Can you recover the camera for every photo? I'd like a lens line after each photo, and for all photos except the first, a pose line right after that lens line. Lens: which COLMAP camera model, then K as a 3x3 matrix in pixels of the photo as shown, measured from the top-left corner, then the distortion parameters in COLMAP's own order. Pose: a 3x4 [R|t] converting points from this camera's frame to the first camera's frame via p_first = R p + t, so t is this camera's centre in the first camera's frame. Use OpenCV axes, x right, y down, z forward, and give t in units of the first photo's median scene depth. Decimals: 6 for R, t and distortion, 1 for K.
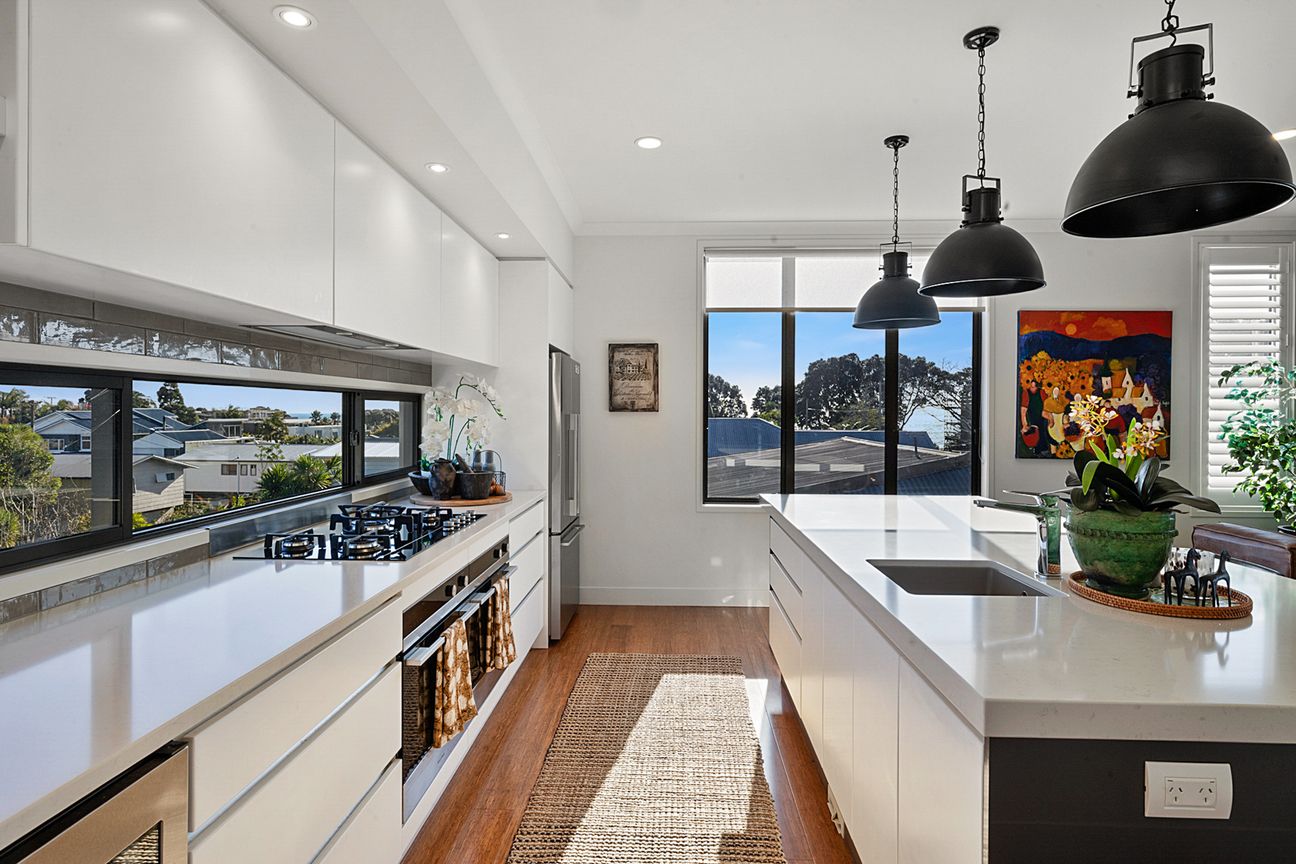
lens RADIAL K [[677.2, 0, 641.8], [0, 677.2, 413.4], [0, 0, 1]] dist [0.001821, 0.000002]
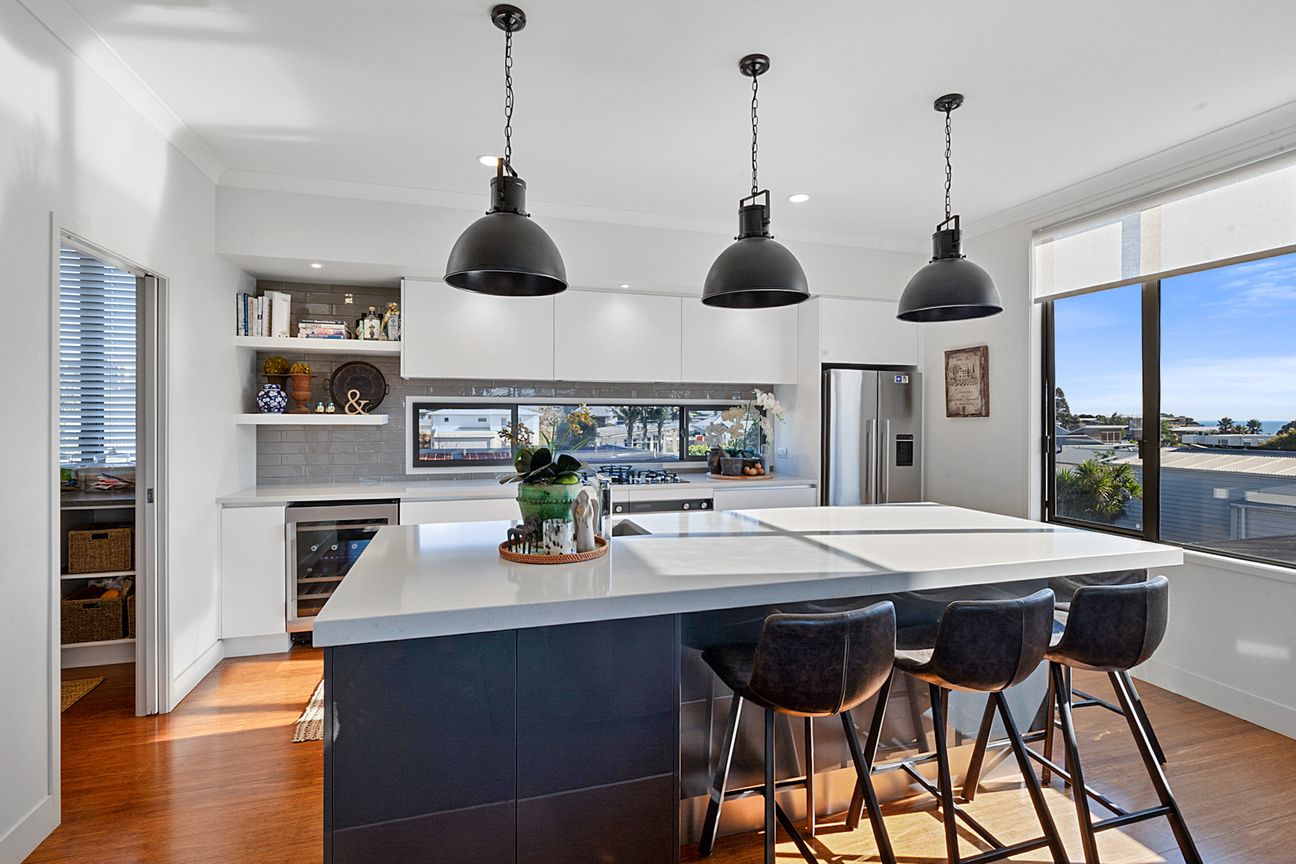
lens RADIAL K [[606.8, 0, 645.9], [0, 606.8, 421.1], [0, 0, 1]] dist [-0.008731, 0.000120]
pose [[0.335512, 0.003298, -0.942030, 0.668013], [-0.002109, 0.999994, 0.002750, 0.002100], [0.942034, 0.001064, 0.335516, 0.259498]]
